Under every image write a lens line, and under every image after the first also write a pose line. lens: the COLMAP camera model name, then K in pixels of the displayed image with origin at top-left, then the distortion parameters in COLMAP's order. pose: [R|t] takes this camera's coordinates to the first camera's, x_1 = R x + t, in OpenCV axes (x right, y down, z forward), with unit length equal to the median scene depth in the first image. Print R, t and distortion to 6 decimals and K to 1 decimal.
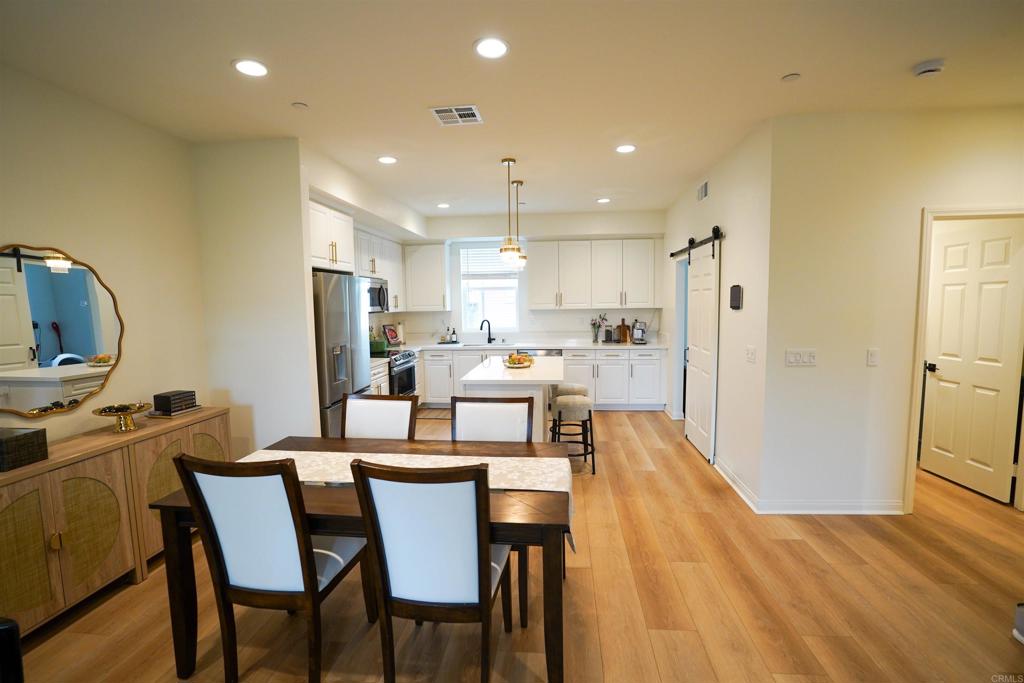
lens RADIAL K [[476.1, 0, 513.8], [0, 476.1, 348.3], [0, 0, 1]] dist [-0.068999, 0.027673]
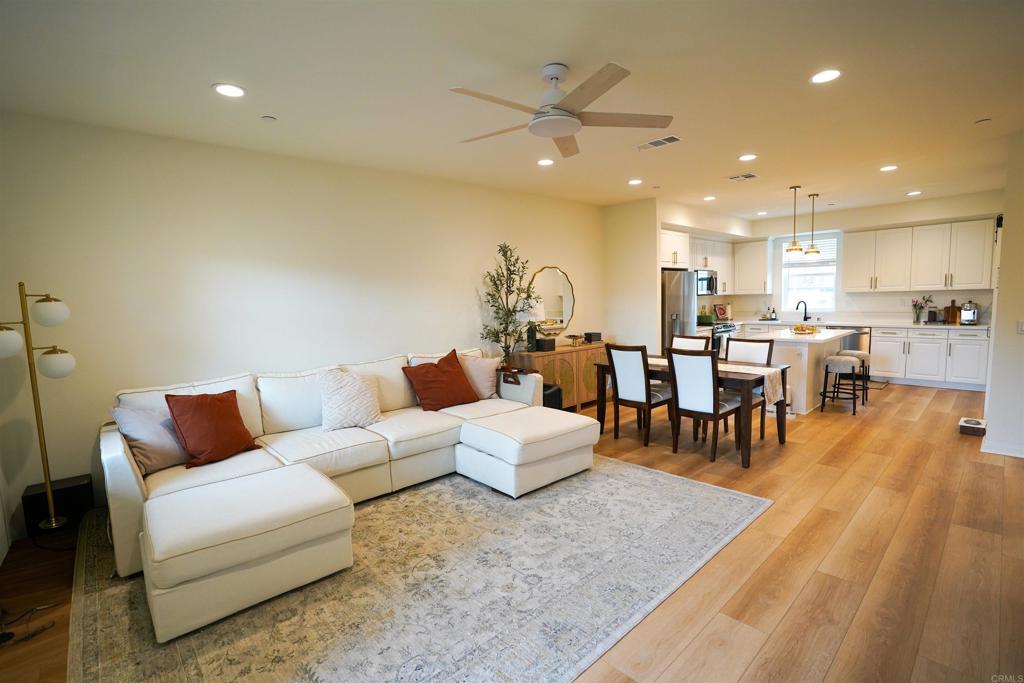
lens RADIAL K [[476.1, 0, 513.8], [0, 476.1, 348.3], [0, 0, 1]] dist [-0.068999, 0.027673]
pose [[0.749439, 0.062248, -0.659141, 0.186179], [-0.042974, 0.998045, 0.045391, 0.038676], [0.660677, -0.005692, 0.750648, -0.379394]]
